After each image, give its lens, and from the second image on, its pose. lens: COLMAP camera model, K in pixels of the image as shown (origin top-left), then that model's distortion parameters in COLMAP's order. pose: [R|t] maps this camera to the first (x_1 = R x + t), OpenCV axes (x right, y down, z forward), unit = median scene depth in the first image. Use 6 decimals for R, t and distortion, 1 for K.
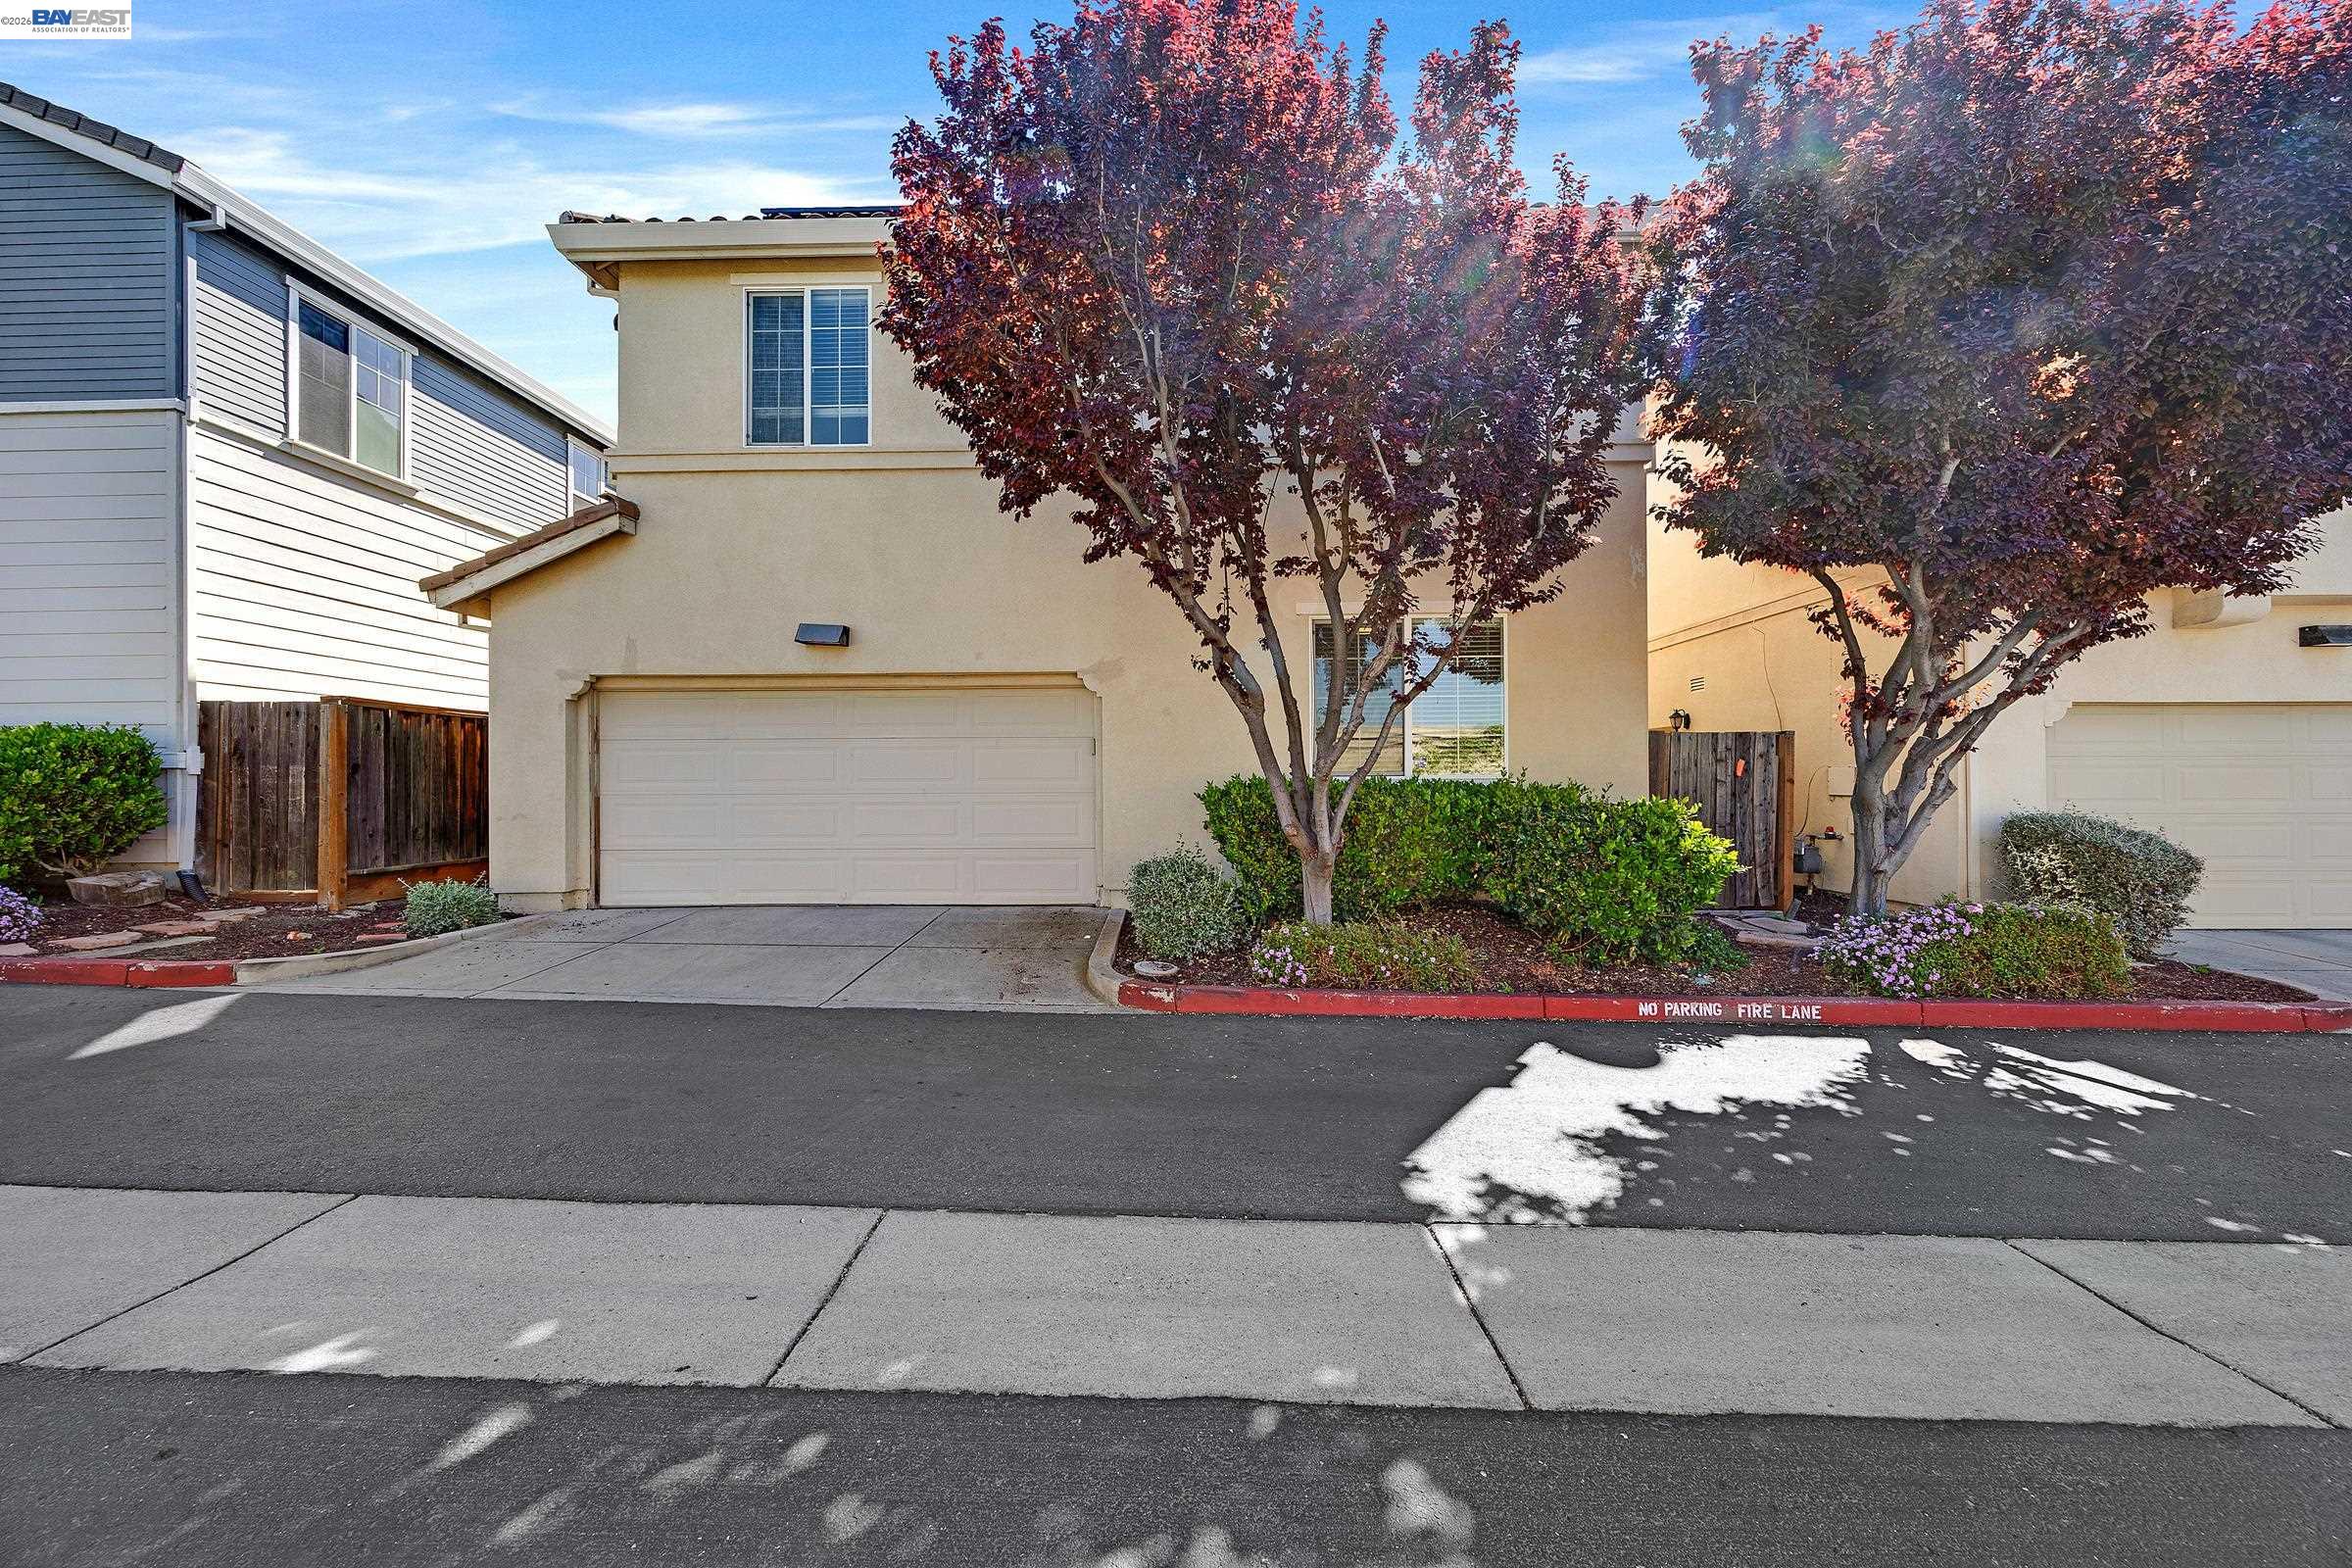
lens RADIAL K [[907.9, 0, 1183.9], [0, 907.9, 790.5], [0, 0, 1]] dist [0.005216, -0.002427]
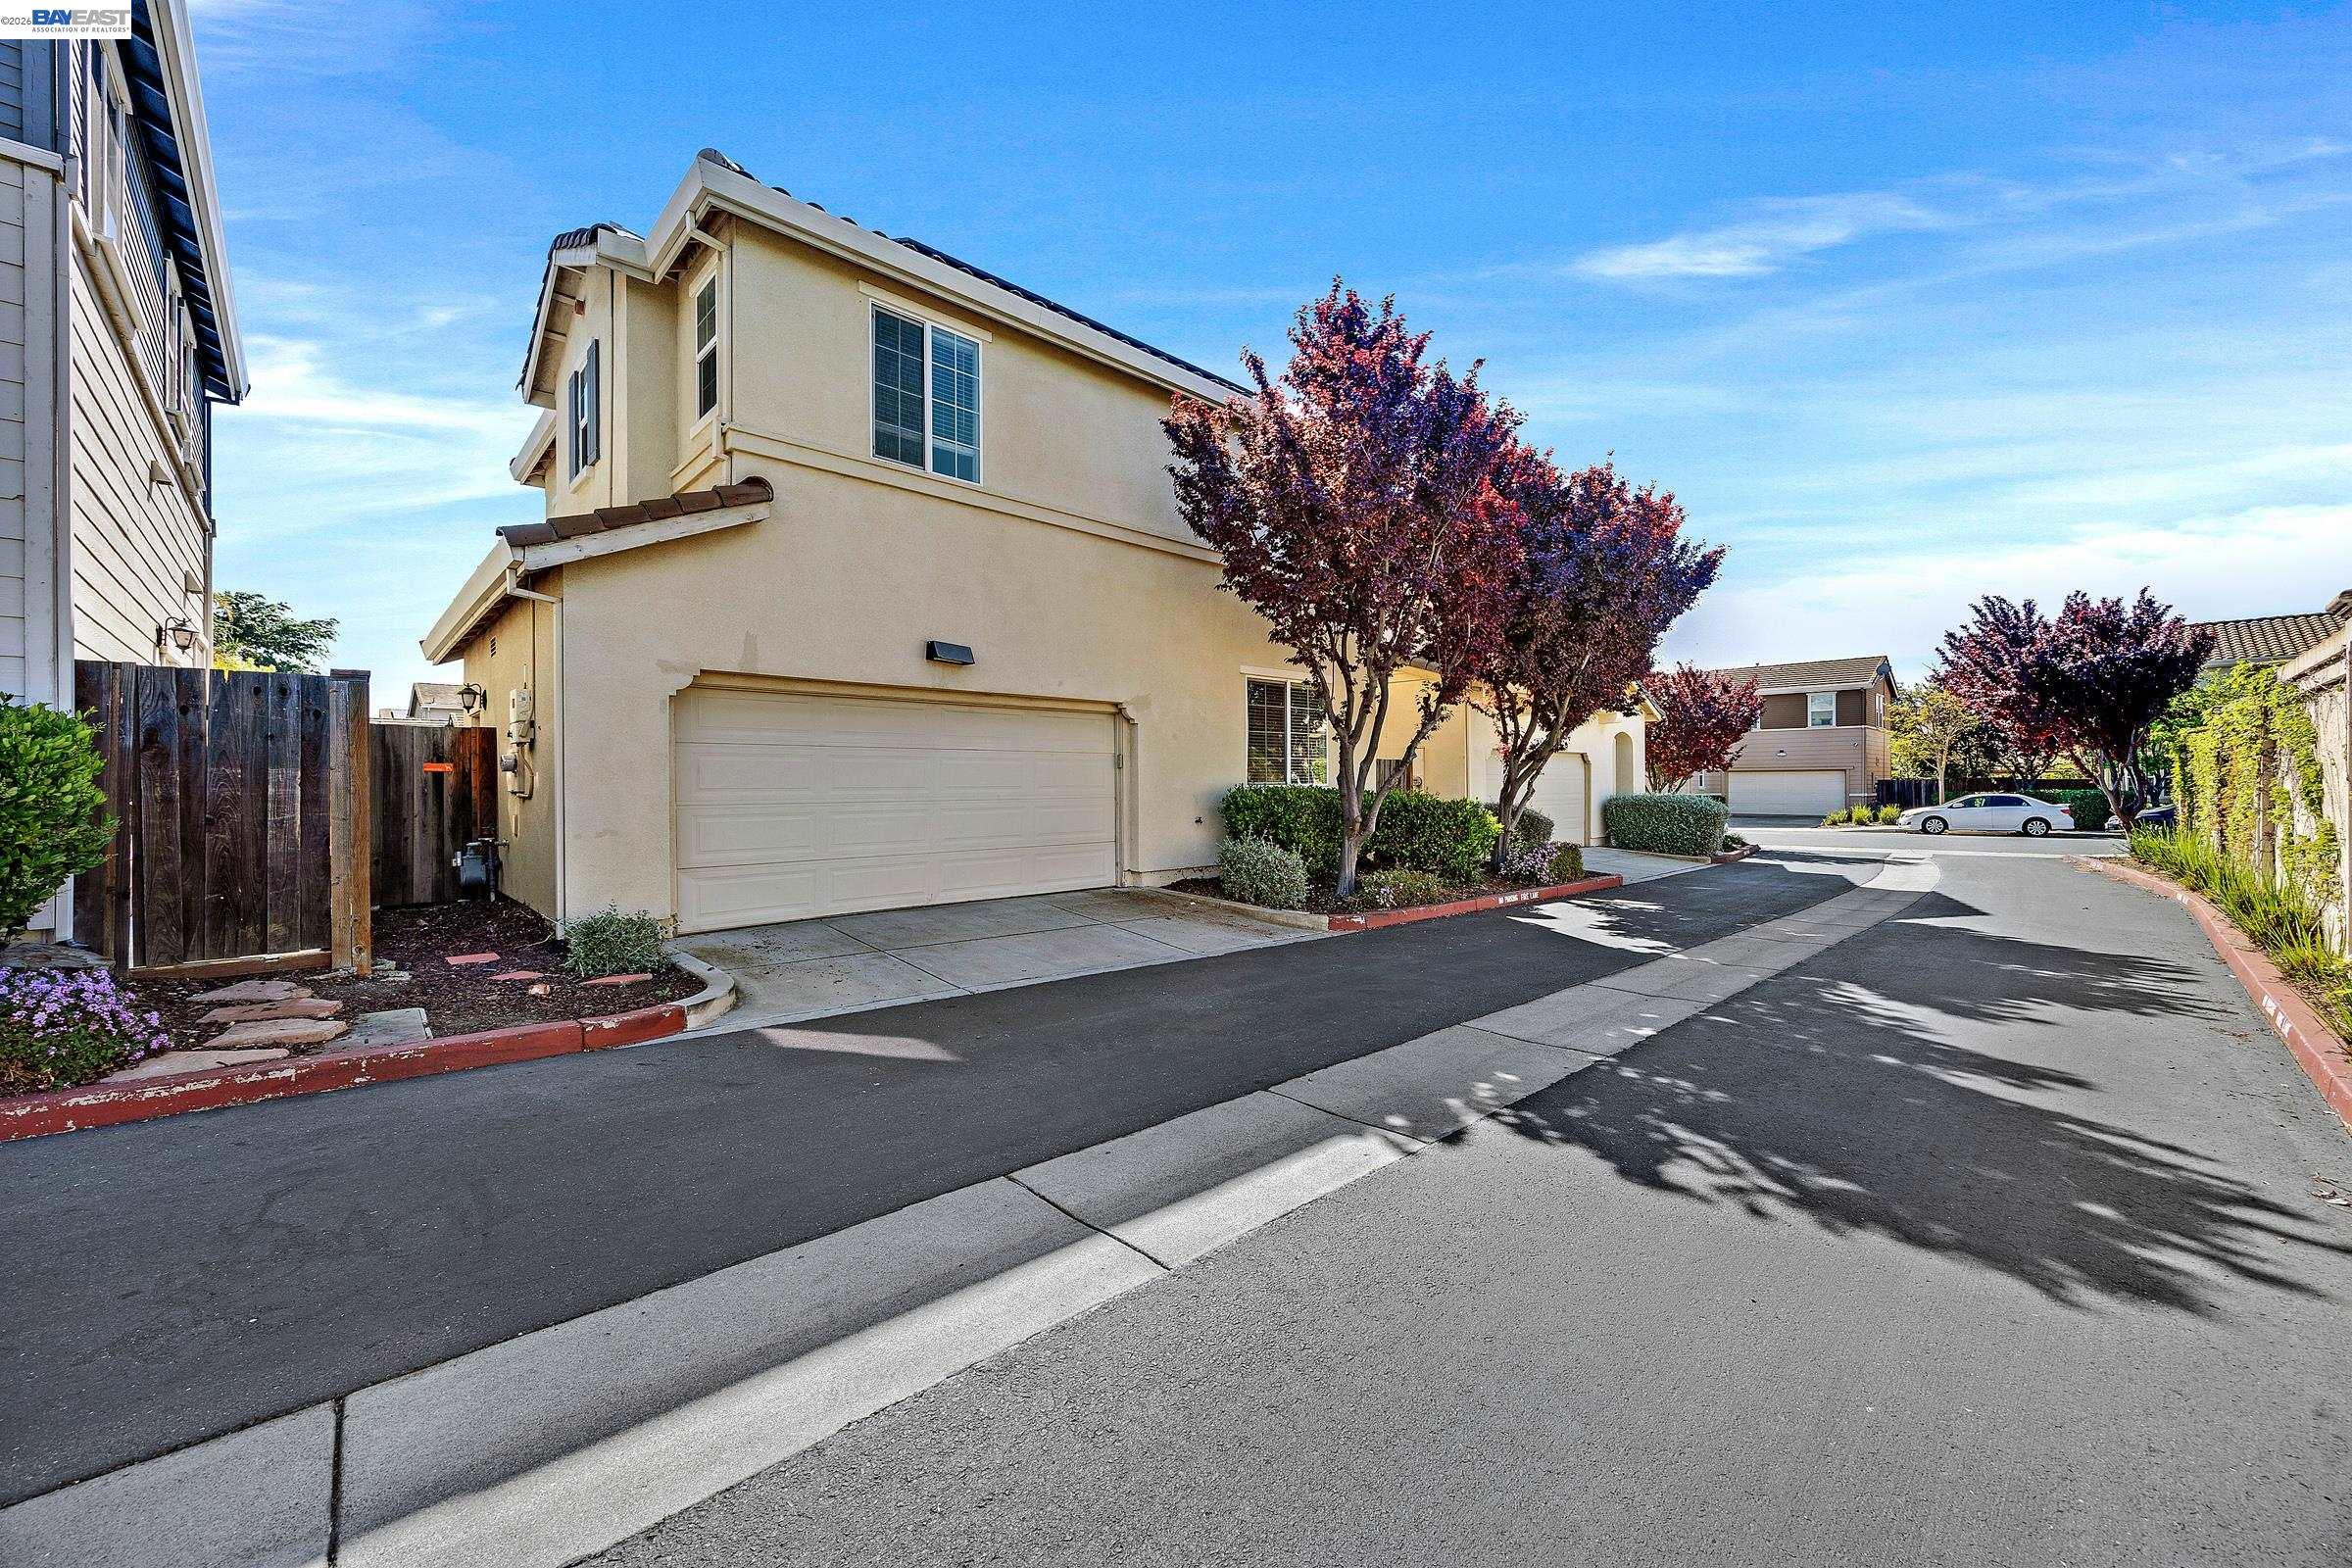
lens RADIAL K [[907.9, 0, 1180.1], [0, 907.9, 794.0], [0, 0, 1]] dist [0.005216, -0.002427]
pose [[0.701334, -0.006394, 0.712804, -0.965772], [0.007208, 0.999972, 0.001878, -0.004614], [-0.712797, 0.003821, 0.701360, 0.051984]]
